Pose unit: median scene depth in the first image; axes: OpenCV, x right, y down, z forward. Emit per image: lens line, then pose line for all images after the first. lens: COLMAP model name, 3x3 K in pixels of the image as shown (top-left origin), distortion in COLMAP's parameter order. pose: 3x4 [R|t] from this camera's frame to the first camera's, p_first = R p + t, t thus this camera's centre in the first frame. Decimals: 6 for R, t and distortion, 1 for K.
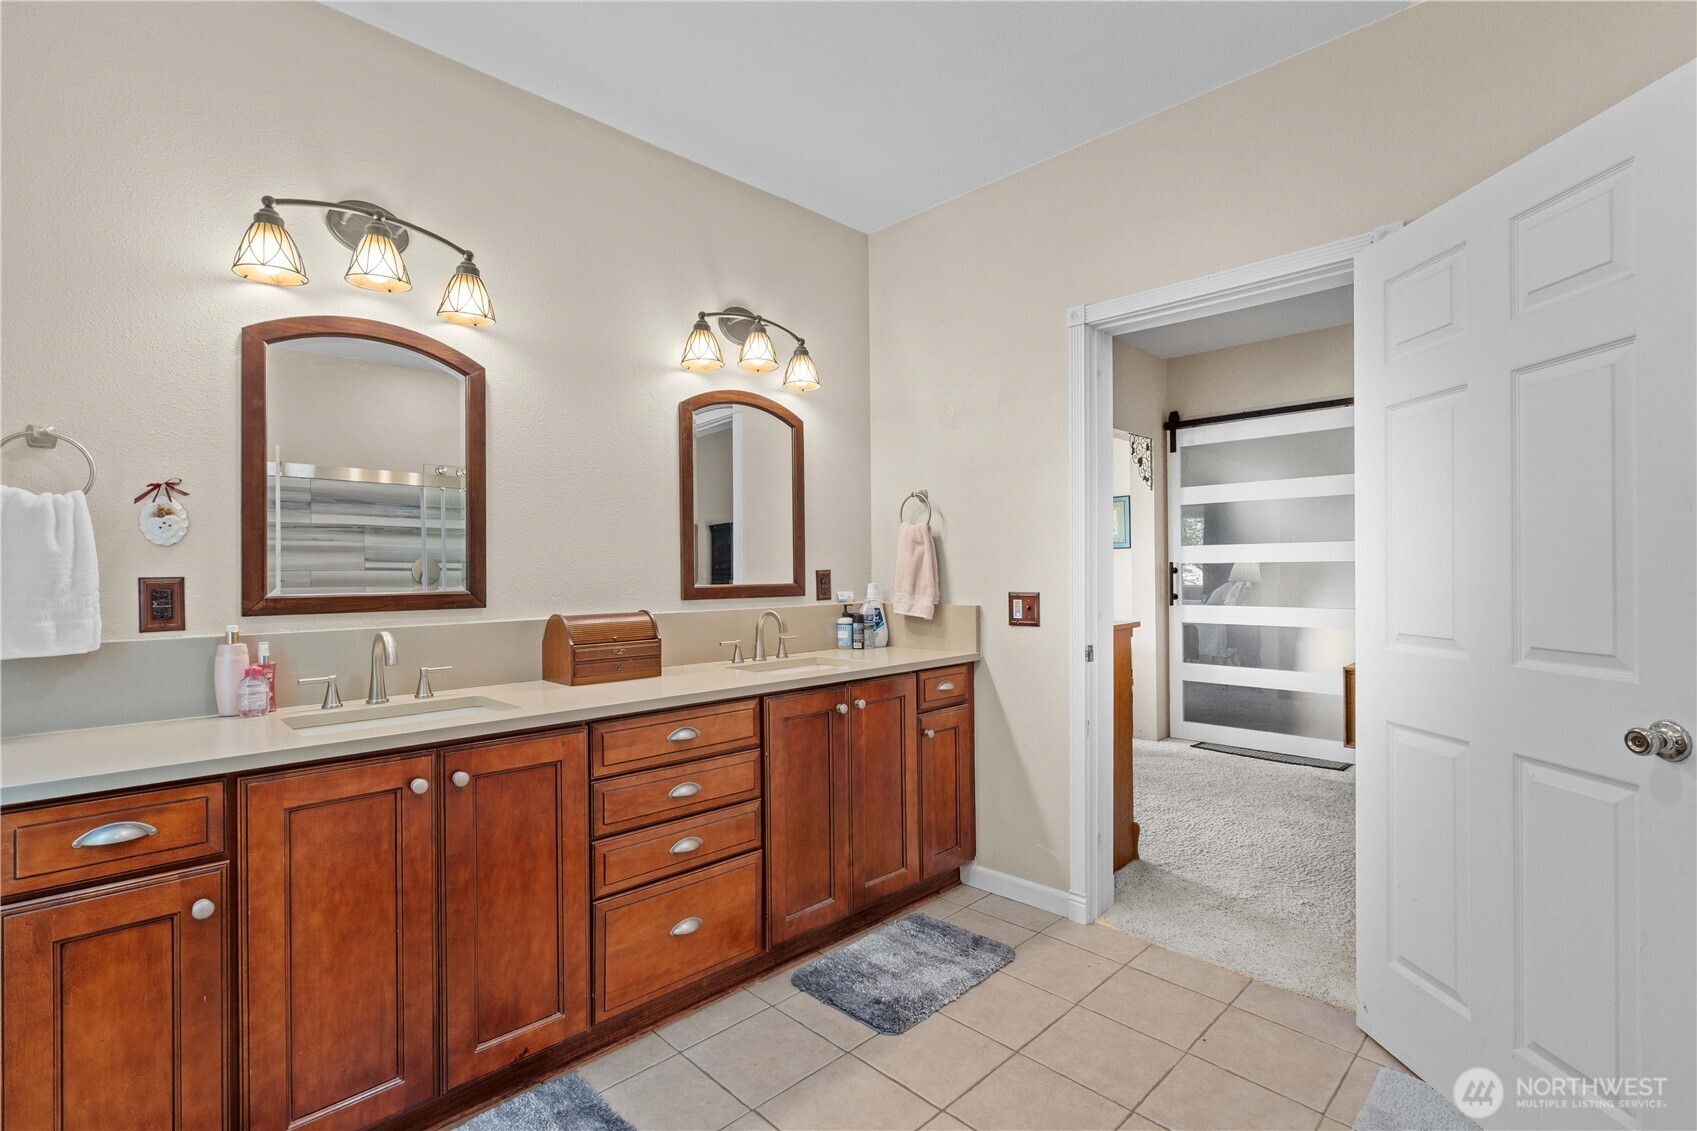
lens RADIAL K [[791.6, 0, 788.9], [0, 791.6, 569.3], [0, 0, 1]] dist [-0.000155, 0.000045]
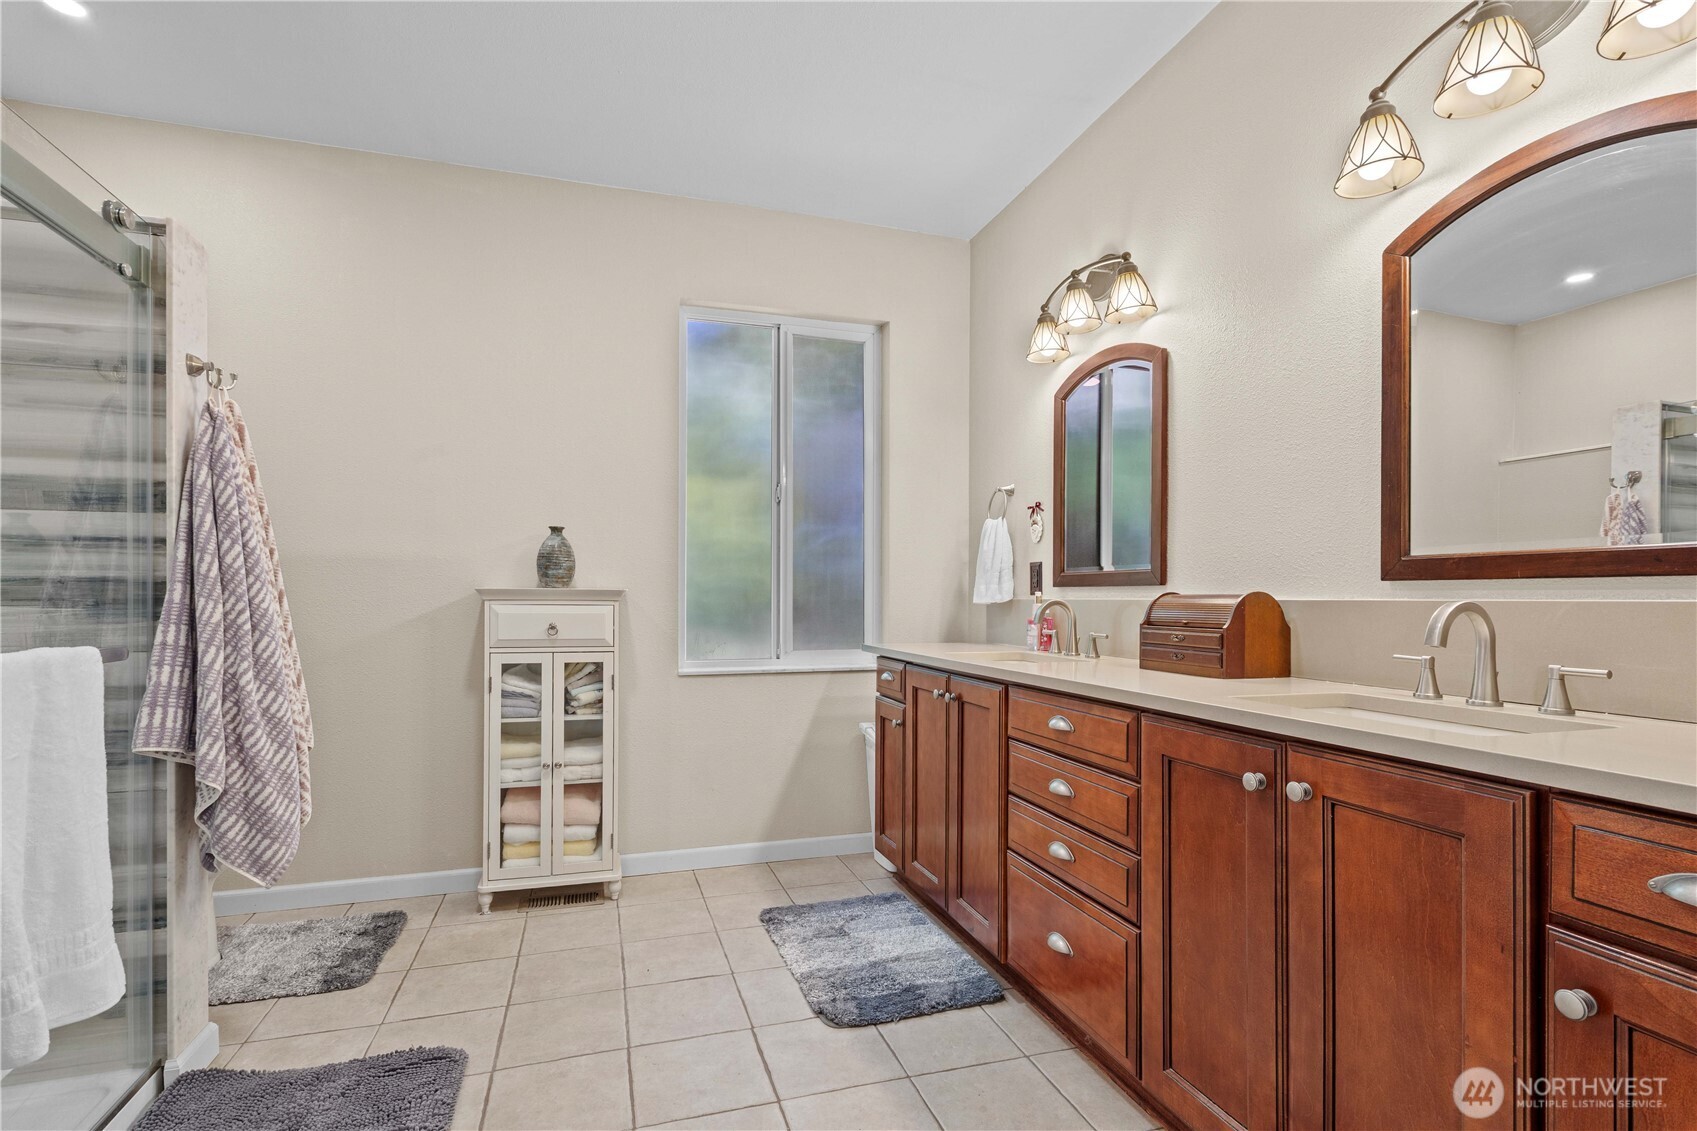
lens RADIAL K [[796.8, 0, 847.1], [0, 796.8, 590.8], [0, 0, 1]] dist [-0.001669, -0.000392]
pose [[-0.427461, -0.001527, -0.904032, 0.732558], [0.000594, 0.999998, -0.001970, 0.059406], [0.904034, -0.001379, -0.427459, 1.108240]]
